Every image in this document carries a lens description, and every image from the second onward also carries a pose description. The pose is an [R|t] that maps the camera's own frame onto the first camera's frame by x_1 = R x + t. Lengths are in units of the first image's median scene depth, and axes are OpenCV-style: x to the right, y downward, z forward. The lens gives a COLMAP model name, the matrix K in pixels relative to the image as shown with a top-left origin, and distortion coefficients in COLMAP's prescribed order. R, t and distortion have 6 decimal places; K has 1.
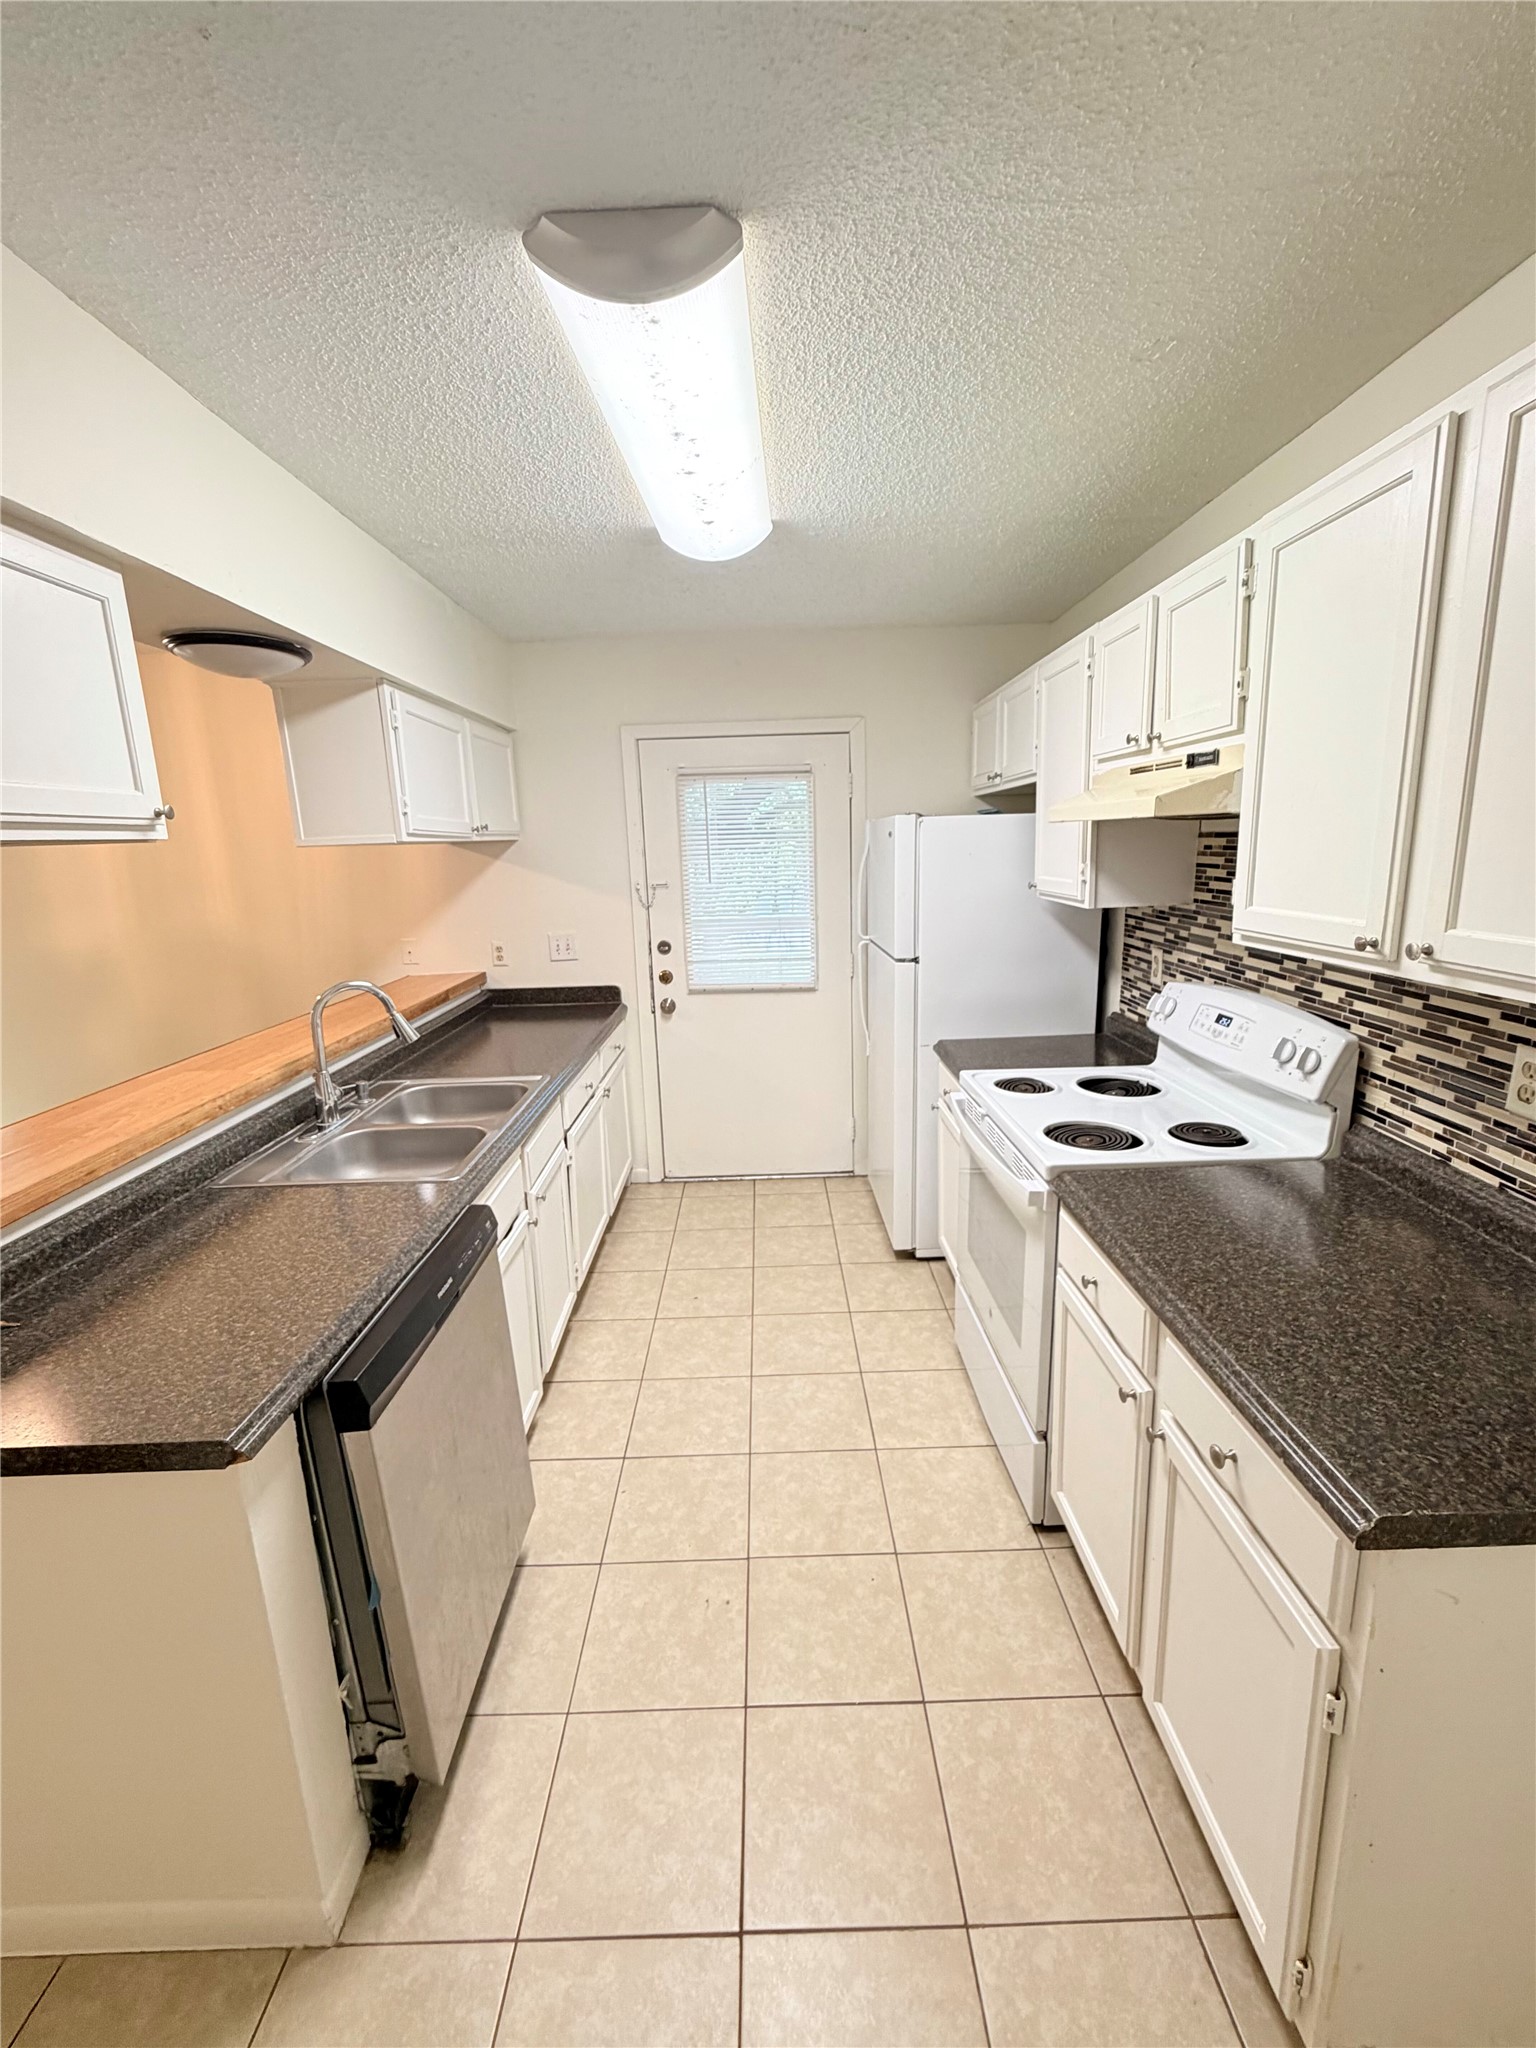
lens RADIAL K [[823.7, 0, 751.7], [0, 823.7, 1020.8], [0, 0, 1]] dist [-0.000384, -0.000092]
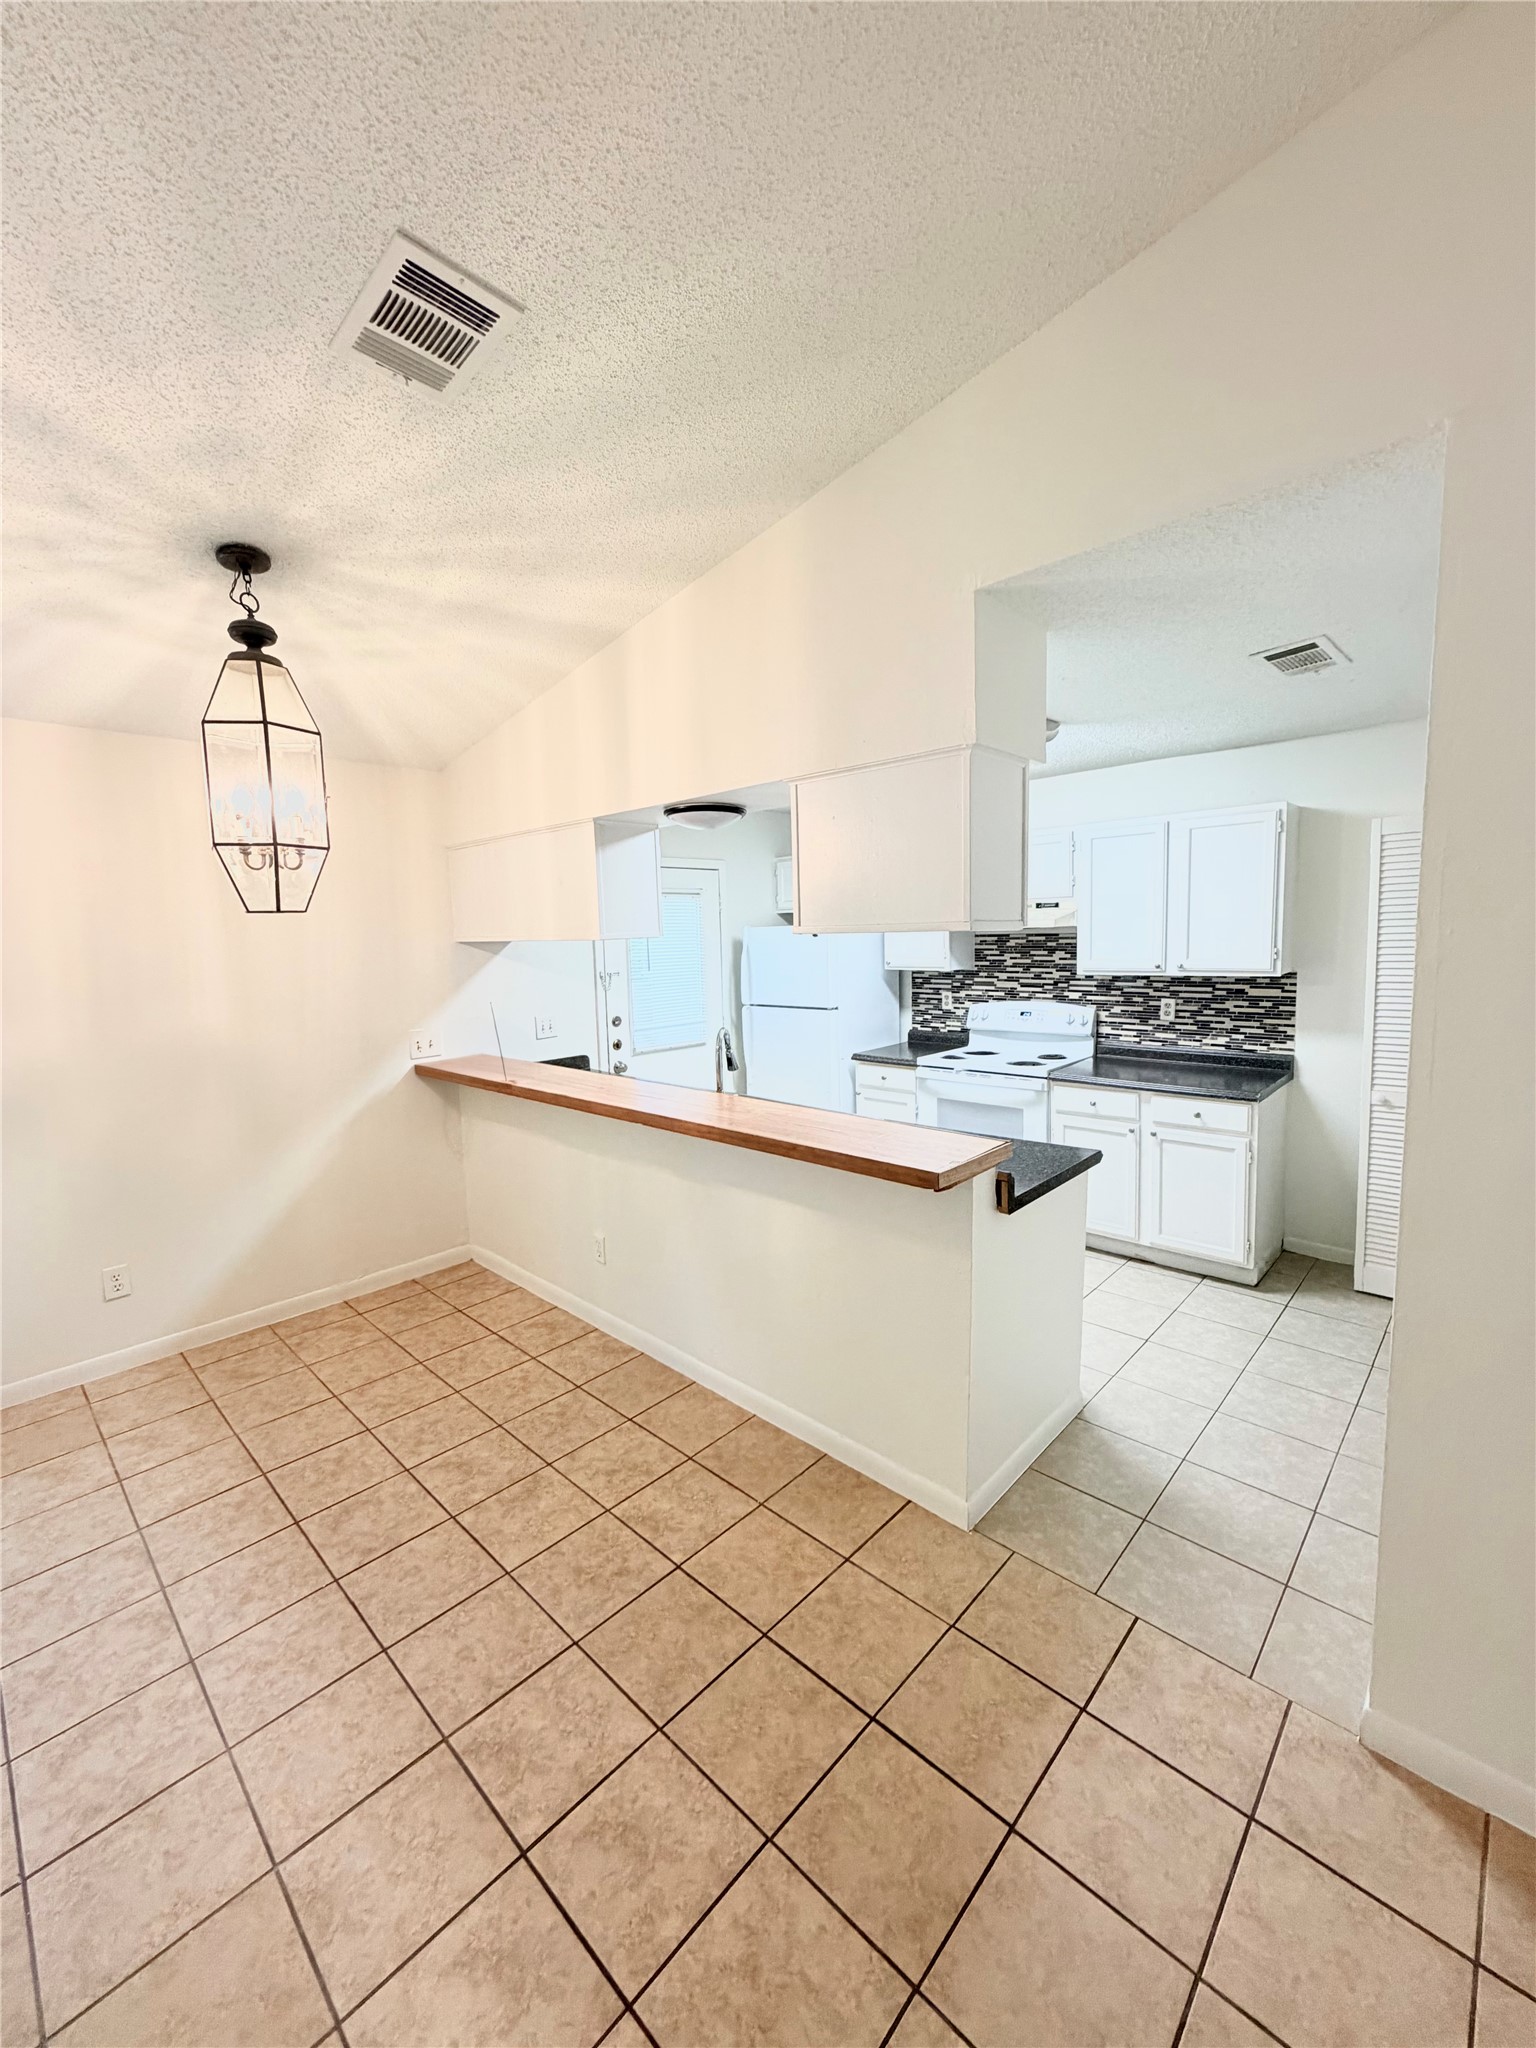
lens RADIAL K [[817.9, 0, 761.4], [0, 817.9, 1023.7], [0, 0, 1]] dist [0.003024, -0.000235]
pose [[0.690235, -0.069234, 0.720265, -1.789924], [0.157957, 0.985822, -0.056612, 0.044496], [-0.706134, 0.152847, 0.691385, -0.058409]]
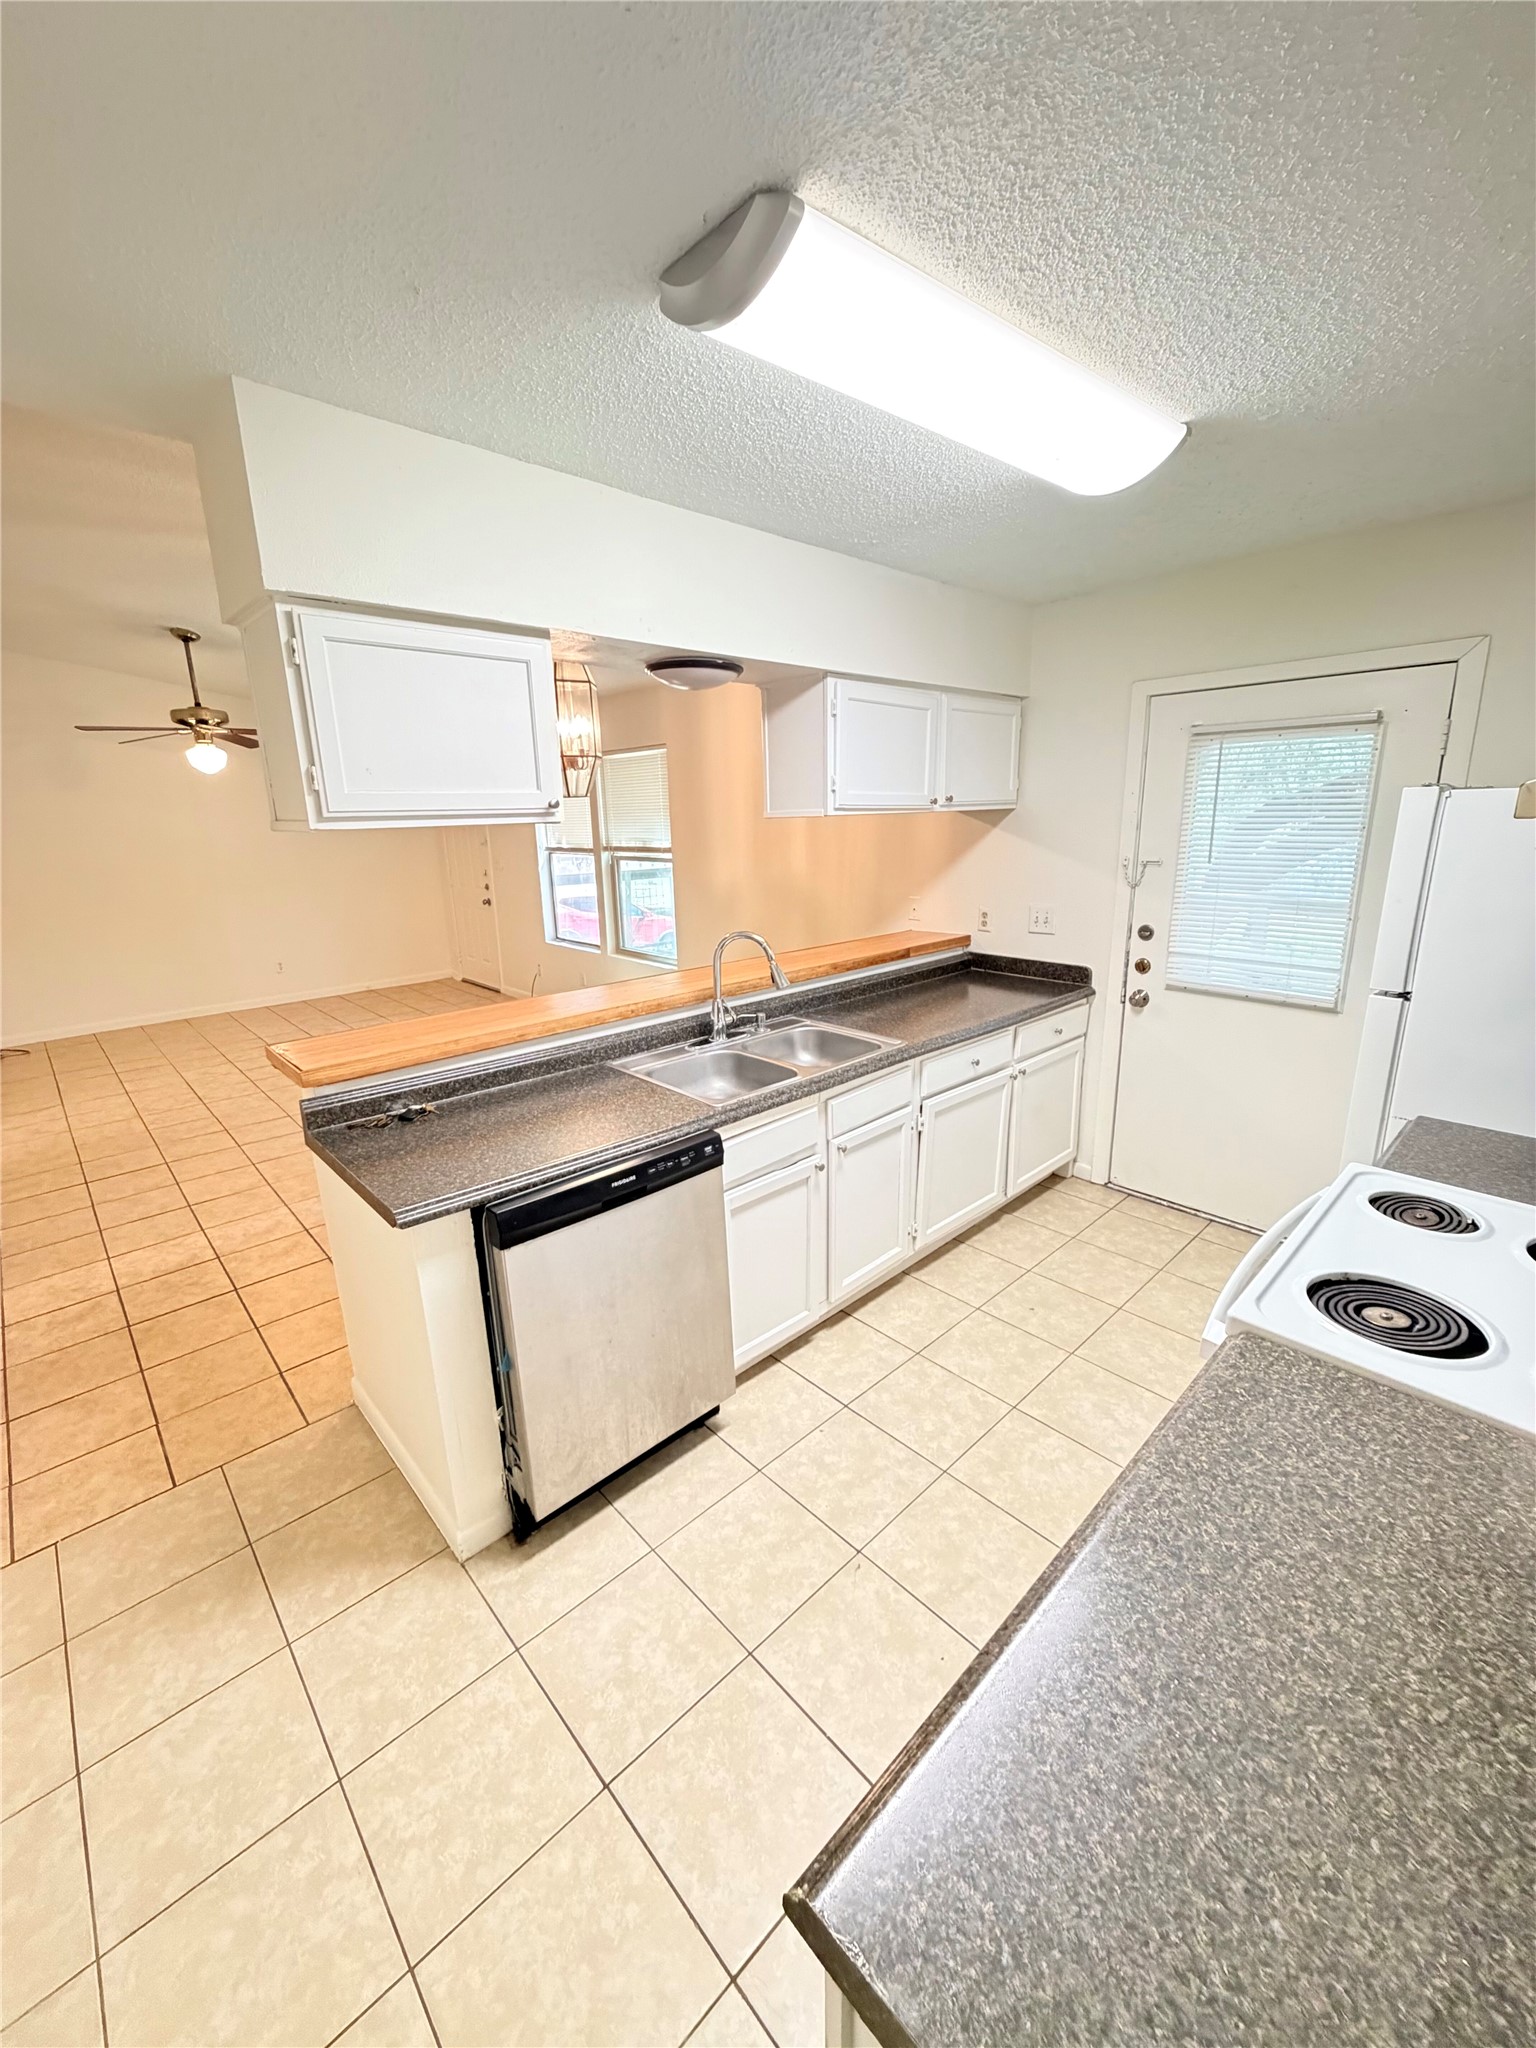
lens RADIAL K [[823.7, 0, 773.7], [0, 823.7, 1022.0], [0, 0, 1]] dist [-0.000384, -0.000092]
pose [[0.692252, 0.196435, -0.694406, 0.516674], [-0.152799, 0.980321, 0.124991, -0.093152], [0.705294, 0.019580, 0.708645, 0.204085]]
